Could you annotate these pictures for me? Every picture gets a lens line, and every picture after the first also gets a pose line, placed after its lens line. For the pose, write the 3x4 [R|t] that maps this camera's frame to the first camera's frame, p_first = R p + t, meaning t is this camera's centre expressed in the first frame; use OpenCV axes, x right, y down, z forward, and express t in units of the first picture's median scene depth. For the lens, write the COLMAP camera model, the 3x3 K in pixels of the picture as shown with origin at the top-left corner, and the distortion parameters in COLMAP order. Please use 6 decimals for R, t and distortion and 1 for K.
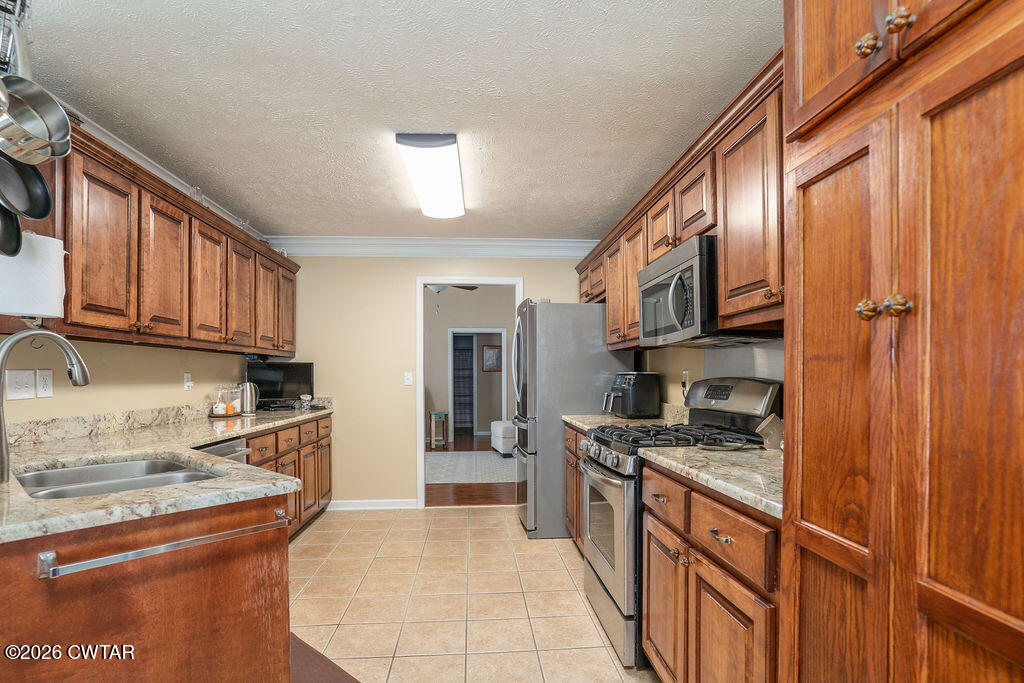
lens RADIAL K [[516.1, 0, 512.8], [0, 516.1, 374.8], [0, 0, 1]] dist [-0.058617, 0.026815]
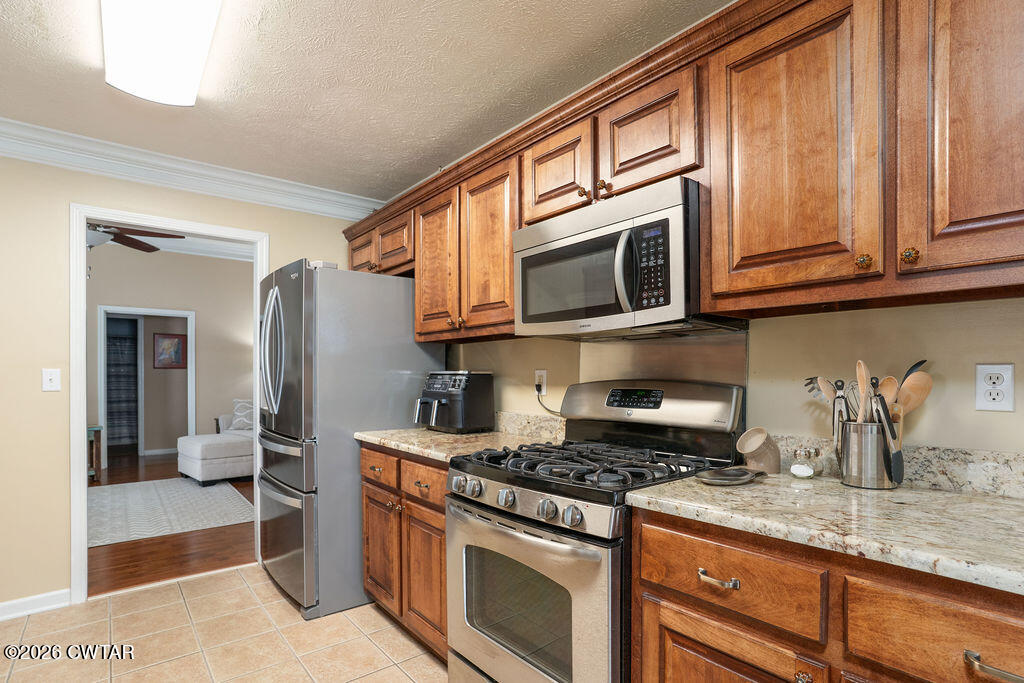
lens RADIAL K [[516.1, 0, 525.0], [0, 516.1, 375.8], [0, 0, 1]] dist [-0.058617, 0.026815]
pose [[0.817008, 0.003651, 0.576615, -0.116912], [-0.005800, 0.999981, 0.001887, -0.000192], [-0.576598, -0.004886, 0.817014, 0.303648]]
